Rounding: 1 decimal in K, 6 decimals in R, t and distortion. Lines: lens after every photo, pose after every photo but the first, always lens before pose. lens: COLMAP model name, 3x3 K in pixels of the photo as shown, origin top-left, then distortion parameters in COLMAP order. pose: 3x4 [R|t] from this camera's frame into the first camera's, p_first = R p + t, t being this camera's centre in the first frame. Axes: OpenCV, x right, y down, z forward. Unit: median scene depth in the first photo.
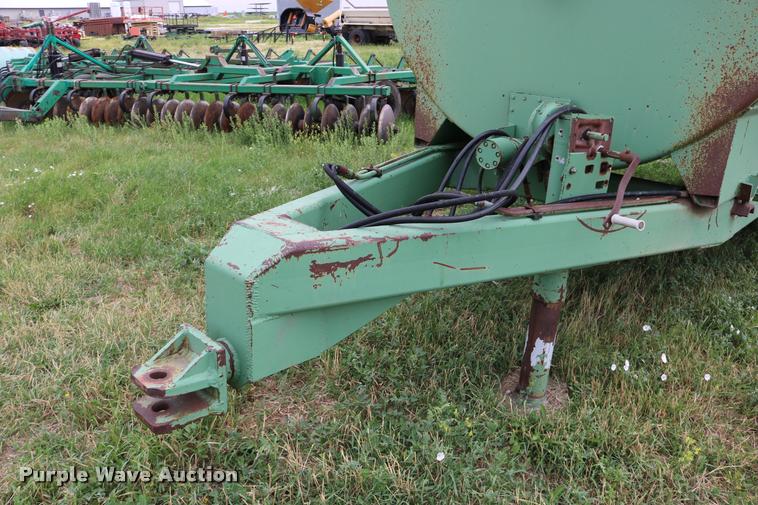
lens RADIAL K [[629.3, 0, 379.0], [0, 629.3, 252.5], [0, 0, 1]] dist [-0.159386, 0.141368]
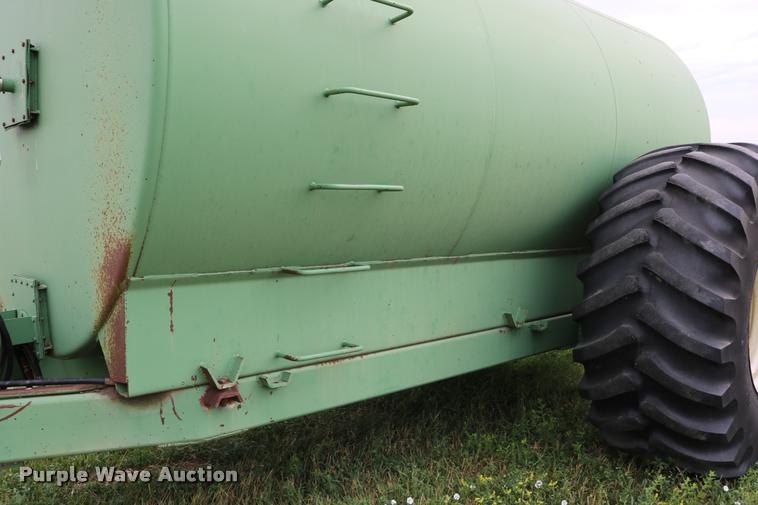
lens RADIAL K [[685.4, 0, 379.0], [0, 685.4, 252.5], [0, 0, 1]] dist [-0.148660, 0.137181]
pose [[0.998505, -0.042326, -0.034574, 0.250500], [0.030852, 0.958722, -0.282667, 0.001757], [0.045111, 0.281178, 0.958595, 0.020677]]
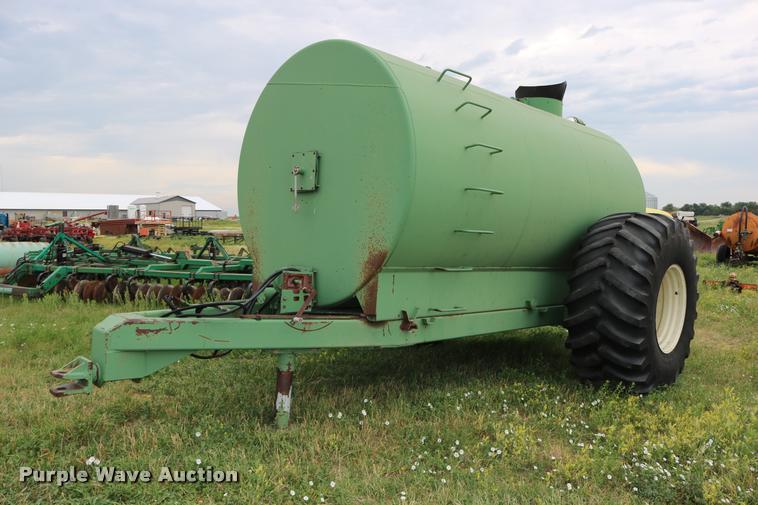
lens RADIAL K [[629.3, 0, 379.0], [0, 629.3, 252.5], [0, 0, 1]] dist [-0.159386, 0.141368]
pose [[0.999967, 0.006121, -0.005286, 0.153077], [-0.007466, 0.949916, -0.312415, 0.087024], [0.003109, 0.312444, 0.949931, -0.236732]]
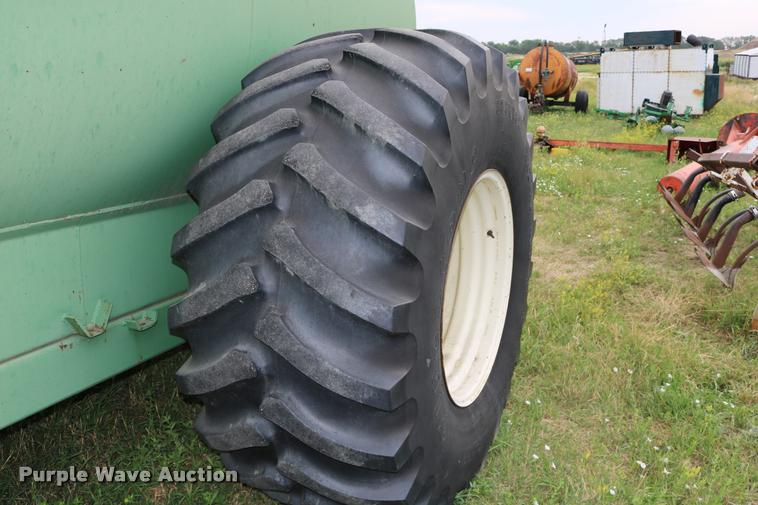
lens RADIAL K [[685.4, 0, 379.0], [0, 685.4, 252.5], [0, 0, 1]] dist [-0.148660, 0.137181]
pose [[0.947074, -0.111580, 0.301000, 0.346704], [0.142543, 0.986313, -0.082877, -0.063212], [-0.287633, 0.121396, 0.950016, 0.161213]]
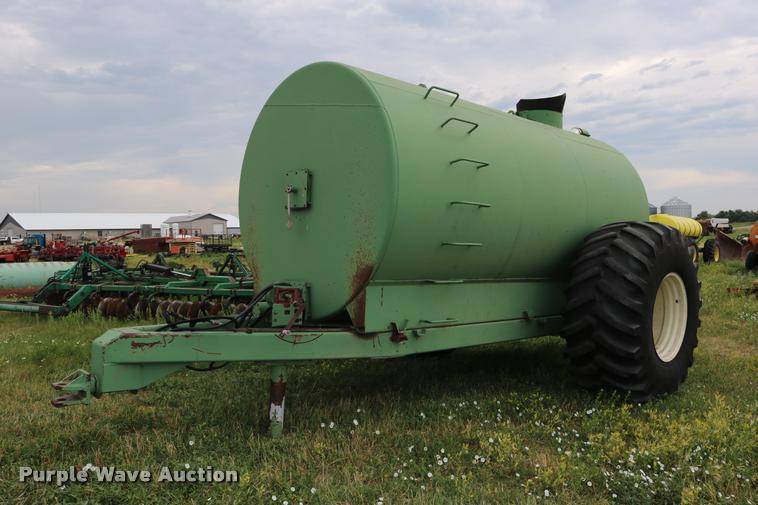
lens RADIAL K [[629.3, 0, 379.0], [0, 629.3, 252.5], [0, 0, 1]] dist [-0.159386, 0.141368]
pose [[0.998377, -0.013200, -0.055408, 0.190126], [-0.006030, 0.942820, -0.333249, 0.092064], [0.056639, 0.333042, 0.941209, -0.250846]]
